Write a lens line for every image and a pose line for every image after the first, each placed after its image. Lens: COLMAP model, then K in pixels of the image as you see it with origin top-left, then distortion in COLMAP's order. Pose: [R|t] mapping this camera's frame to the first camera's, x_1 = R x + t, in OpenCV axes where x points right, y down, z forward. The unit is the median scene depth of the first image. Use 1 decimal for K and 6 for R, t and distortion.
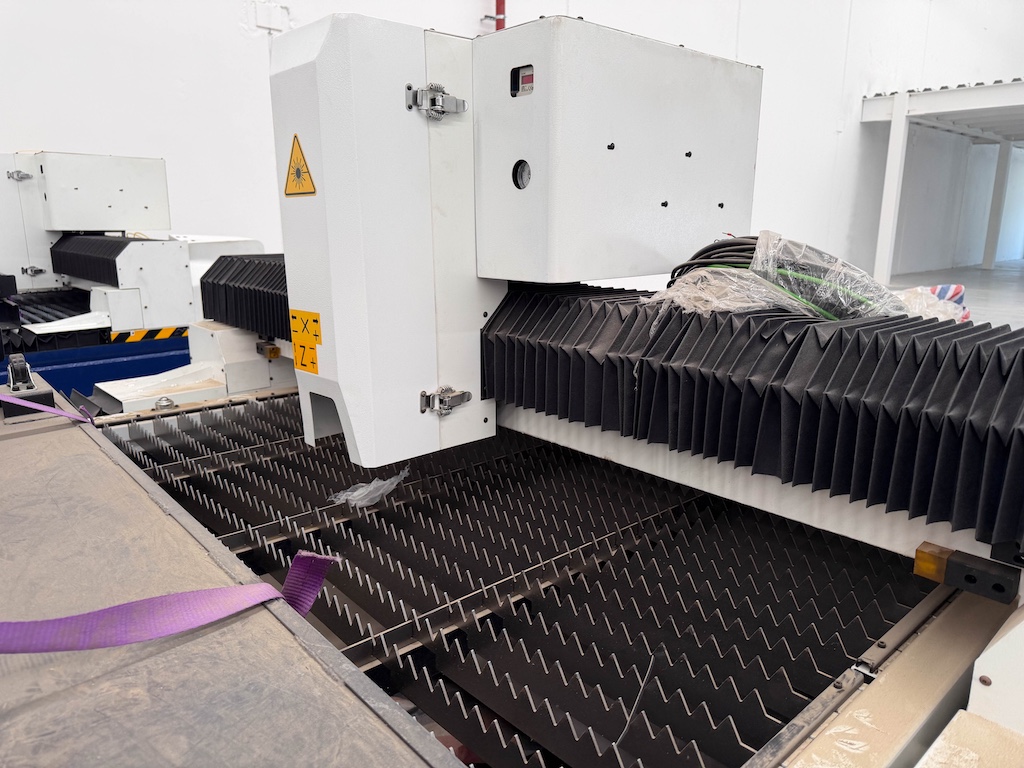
lens RADIAL K [[723.3, 0, 511.1], [0, 723.3, 388.9], [0, 0, 1]] dist [0.047386, -0.070111]
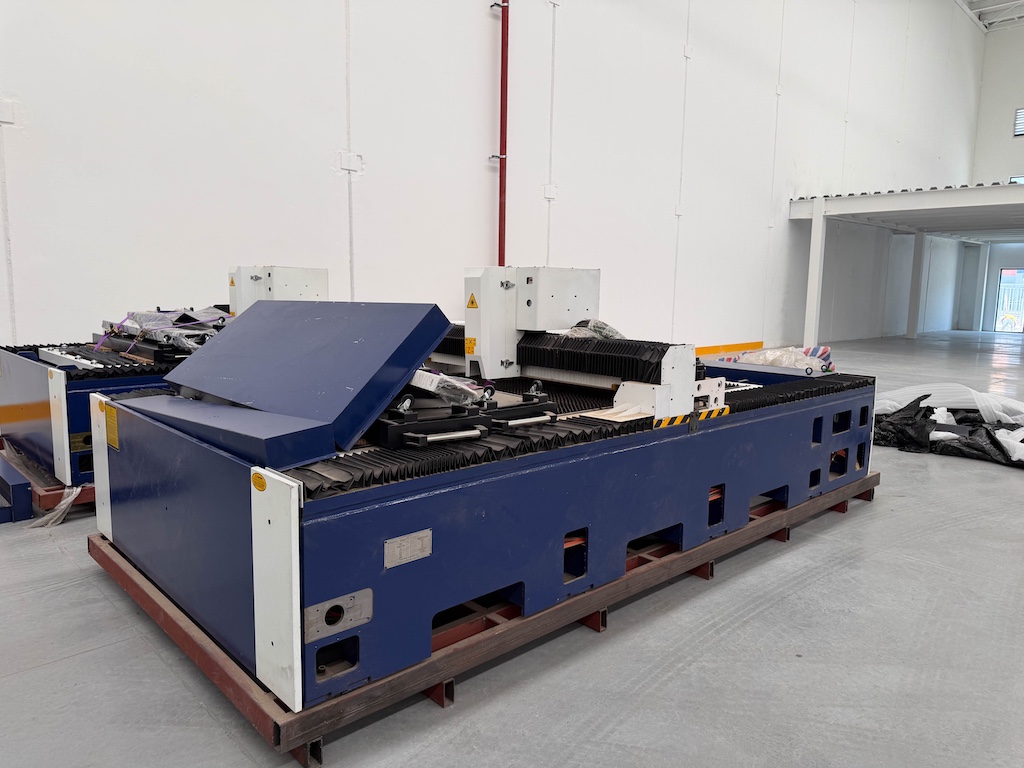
lens RADIAL K [[750.1, 0, 505.9], [0, 750.1, 388.1], [0, 0, 1]] dist [-0.007536, -0.004735]
pose [[0.999889, 0.009889, 0.011163, -0.097447], [-0.008808, 0.995623, -0.093047, 0.342973], [-0.012034, 0.092939, 0.995599, -1.903695]]
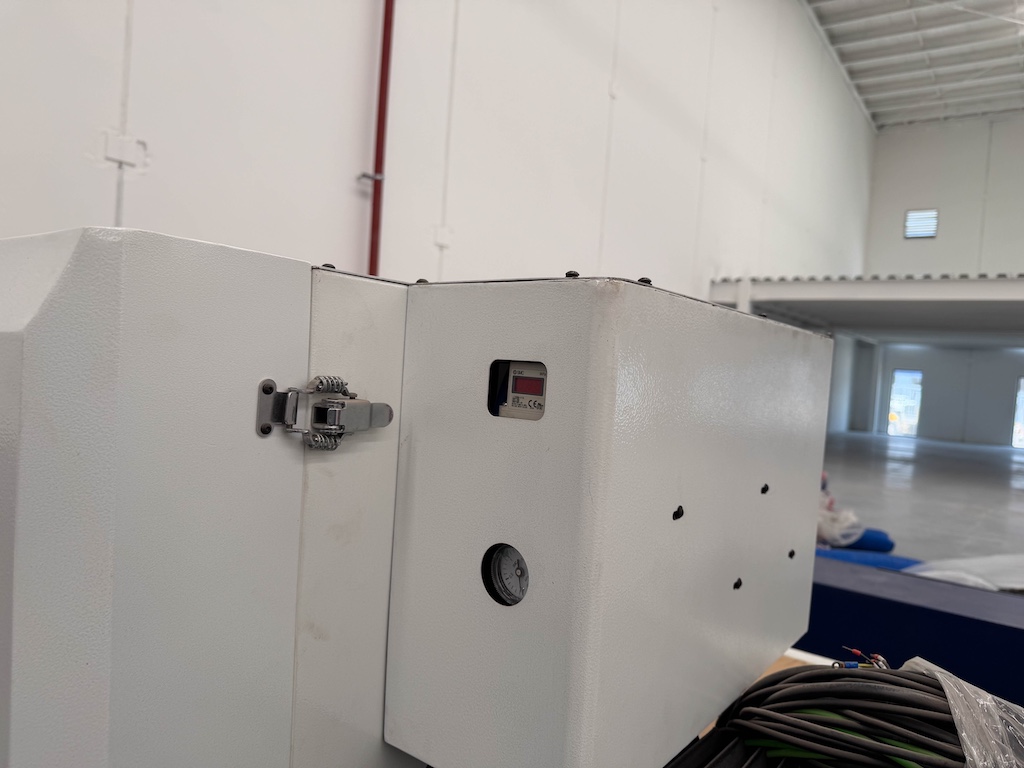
lens RADIAL K [[731.3, 0, 504.6], [0, 731.3, 395.4], [0, 0, 1]] dist [-0.002420, 0.000630]
pose [[0.981760, 0.055484, 0.181851, -0.049961], [-0.021124, 0.982381, -0.185690, -0.207493], [-0.188949, 0.178461, 0.965634, 0.342210]]
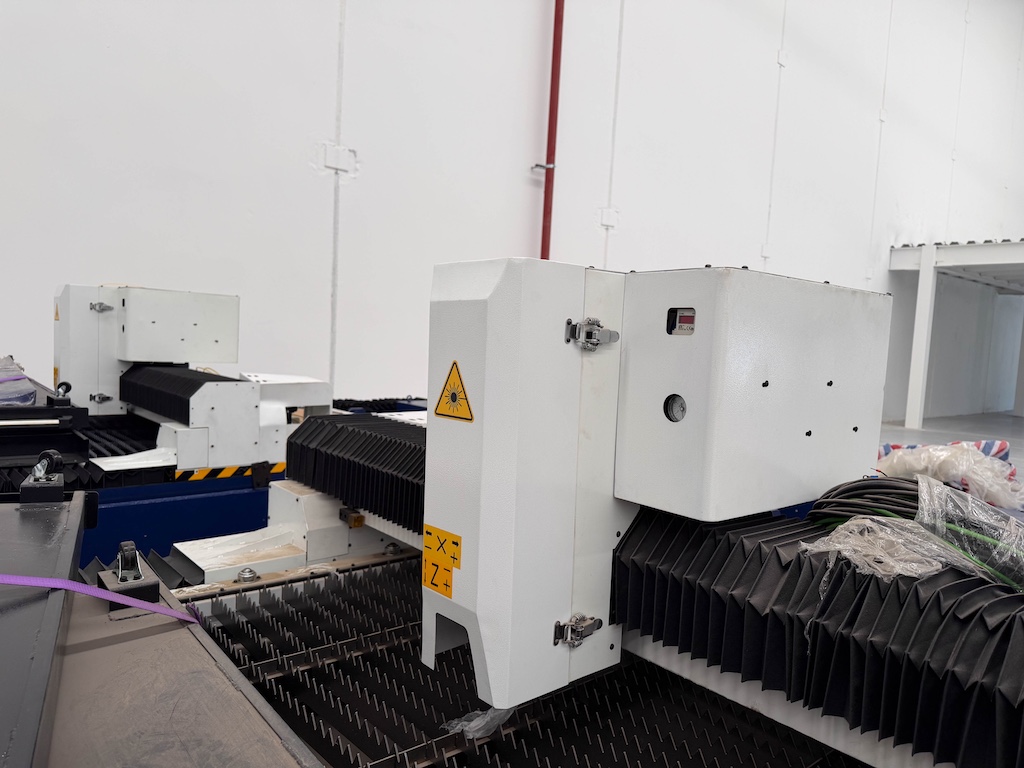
lens RADIAL K [[723.3, 0, 511.1], [0, 723.3, 388.9], [0, 0, 1]] dist [0.047386, -0.070111]
pose [[0.998308, 0.051011, -0.027893, -0.118593], [-0.054738, 0.986356, -0.155257, -0.100497], [0.019593, 0.156521, 0.987480, 0.009079]]
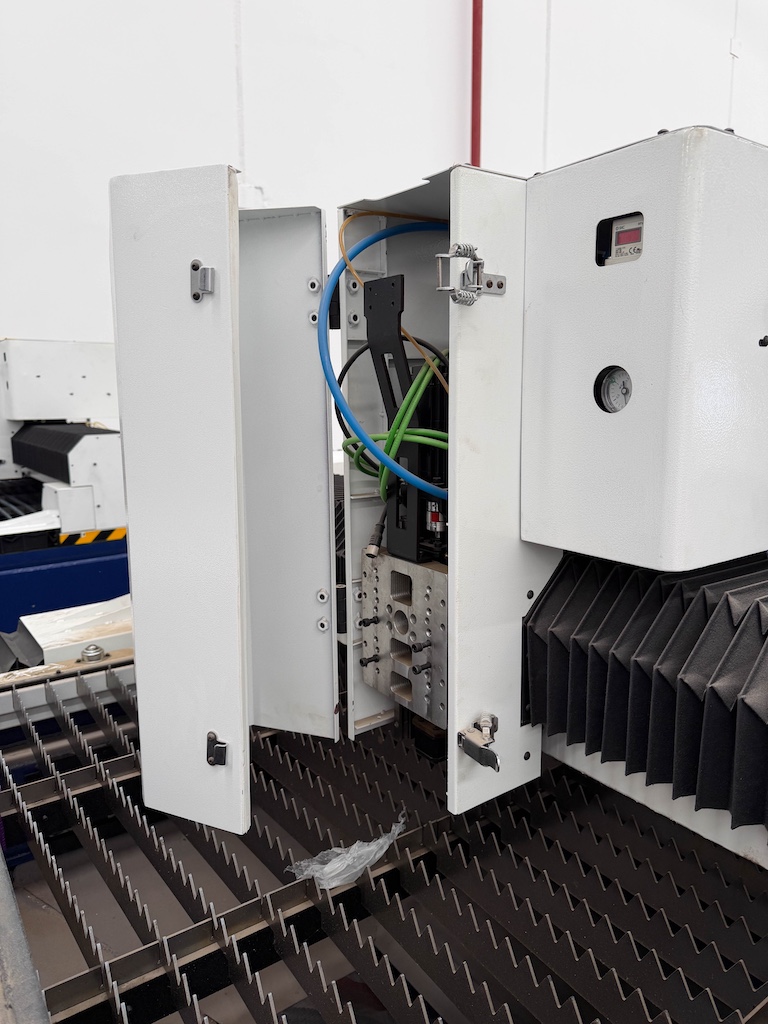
lens RADIAL K [[723.3, 0, 384.0], [0, 723.3, 512.0], [0, 0, 1]] dist [0.047386, -0.070111]
pose [[0.992737, 0.010275, -0.119867, -0.065277], [-0.017594, 0.998034, -0.060158, -0.099905], [0.119013, 0.061830, 0.990966, 0.248719]]
